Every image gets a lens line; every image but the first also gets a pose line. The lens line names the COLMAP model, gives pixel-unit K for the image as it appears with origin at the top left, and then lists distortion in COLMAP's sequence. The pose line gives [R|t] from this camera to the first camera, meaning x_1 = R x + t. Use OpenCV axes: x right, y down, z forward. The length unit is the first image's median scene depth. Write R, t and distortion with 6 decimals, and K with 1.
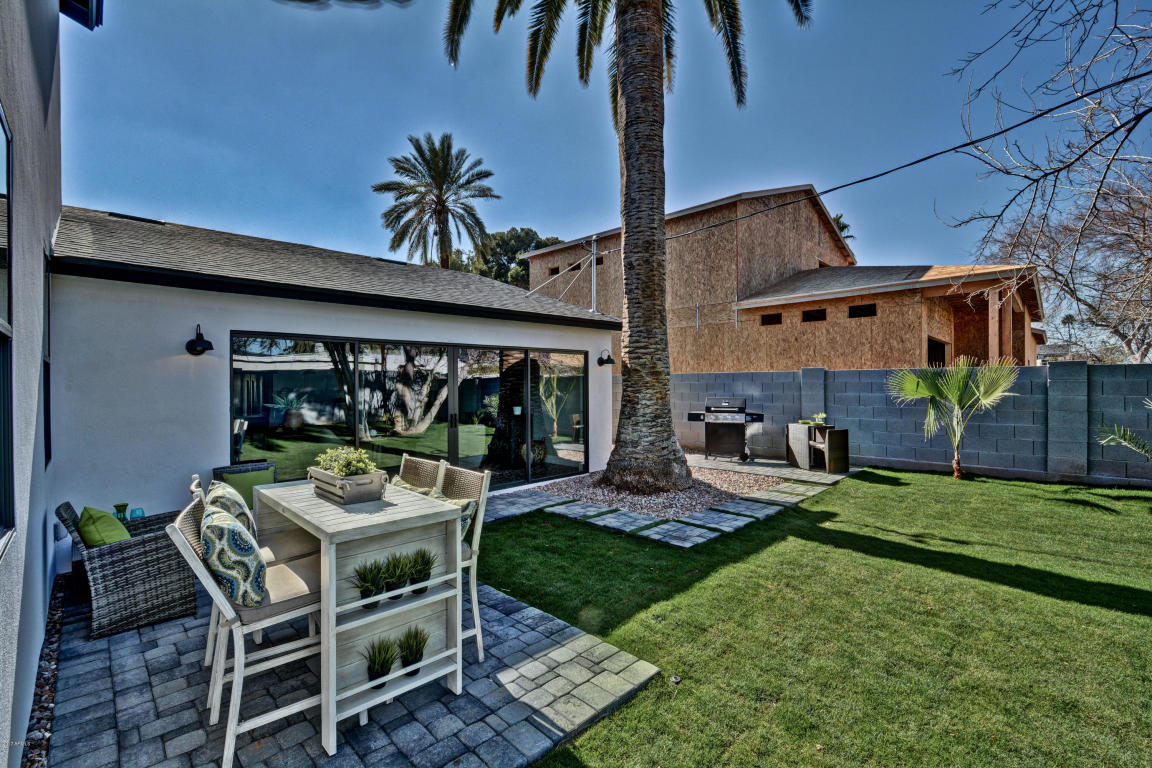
lens RADIAL K [[504.9, 0, 587.0], [0, 504.9, 382.2], [0, 0, 1]] dist [-0.000388, -0.003167]
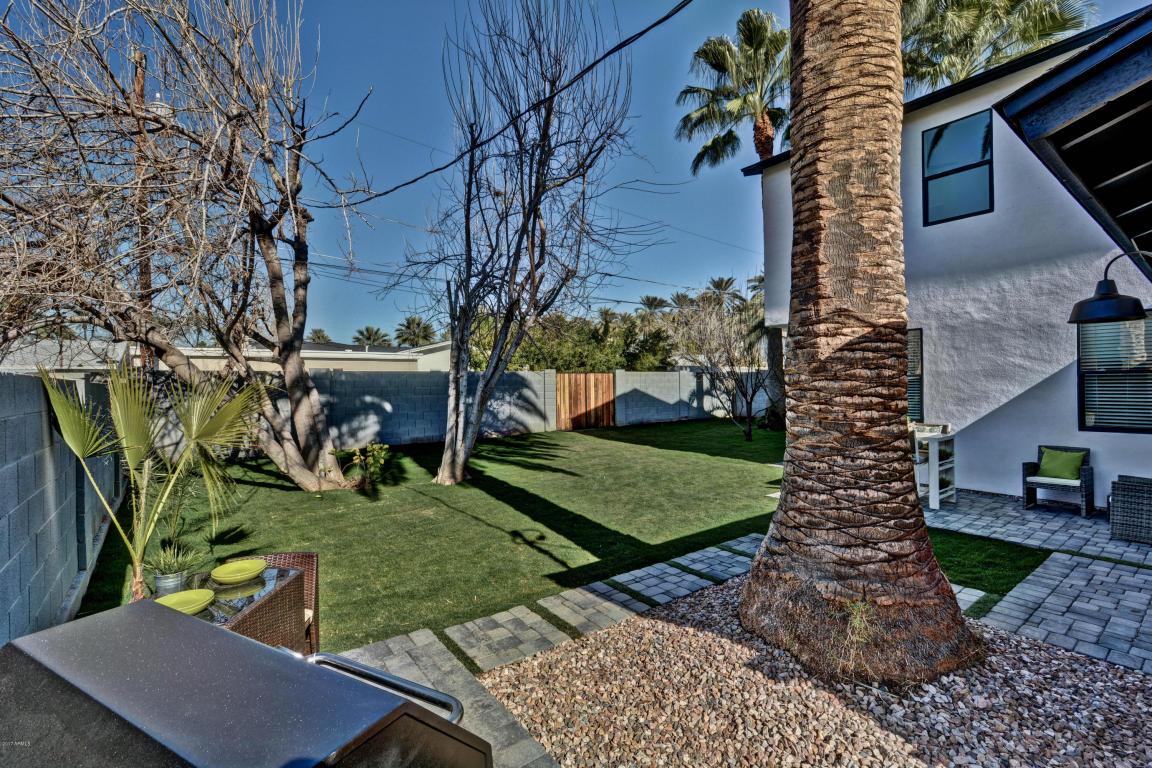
lens RADIAL K [[504.9, 0, 582.0], [0, 504.9, 386.4], [0, 0, 1]] dist [-0.000388, -0.003167]
pose [[-0.990244, 0.012900, 0.138745, 0.220971], [0.012574, 0.999916, -0.003226, -0.010292], [-0.138775, -0.001450, -0.990323, 1.143321]]
